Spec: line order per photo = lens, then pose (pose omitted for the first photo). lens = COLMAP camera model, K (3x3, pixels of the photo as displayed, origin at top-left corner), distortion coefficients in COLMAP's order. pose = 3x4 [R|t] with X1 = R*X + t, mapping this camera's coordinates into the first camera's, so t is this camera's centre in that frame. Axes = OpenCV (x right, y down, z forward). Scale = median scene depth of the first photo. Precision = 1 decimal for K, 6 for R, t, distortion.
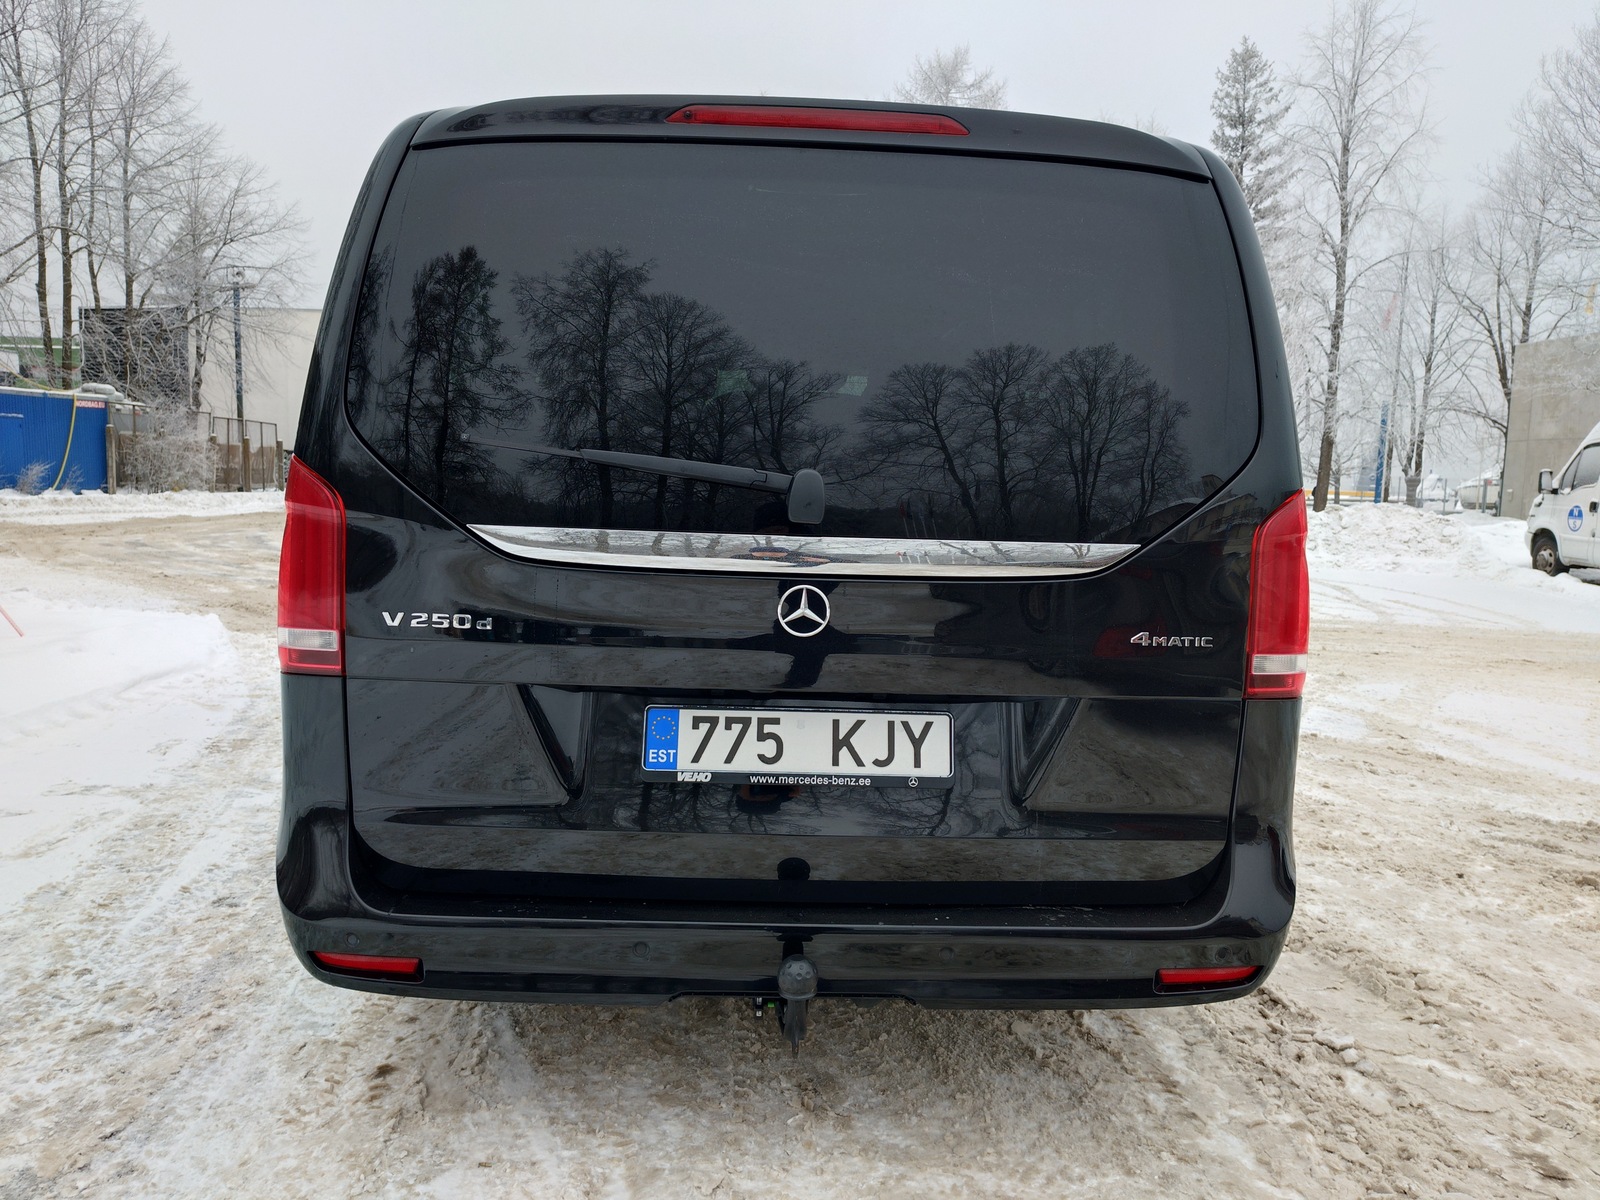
lens RADIAL K [[1126.3, 0, 813.2], [0, 1126.3, 595.1], [0, 0, 1]] dist [-0.006737, 0.001447]
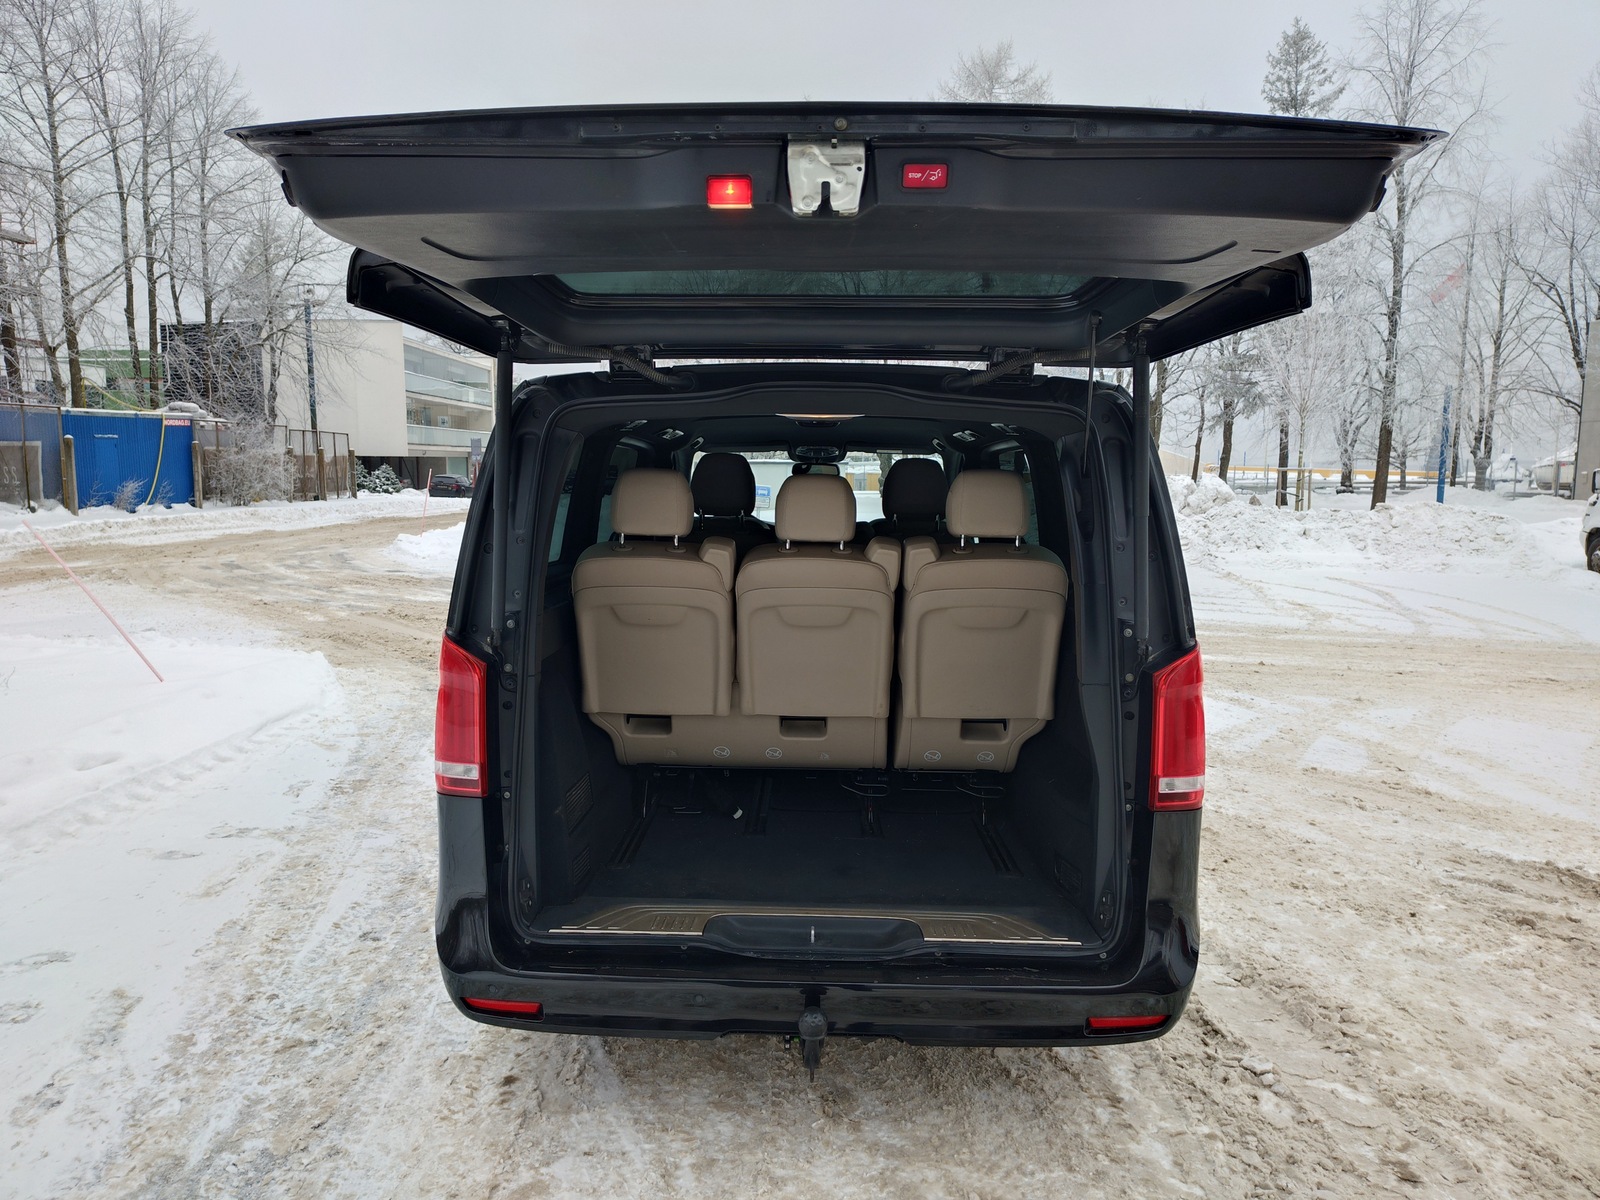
lens RADIAL K [[1126.3, 0, 784.3], [0, 1126.3, 604.5], [0, 0, 1]] dist [-0.006737, 0.001447]
pose [[0.997094, -0.015416, -0.074608, 0.020647], [0.016919, 0.999666, 0.019560, -0.066289], [0.074282, -0.020765, 0.997021, -0.119907]]
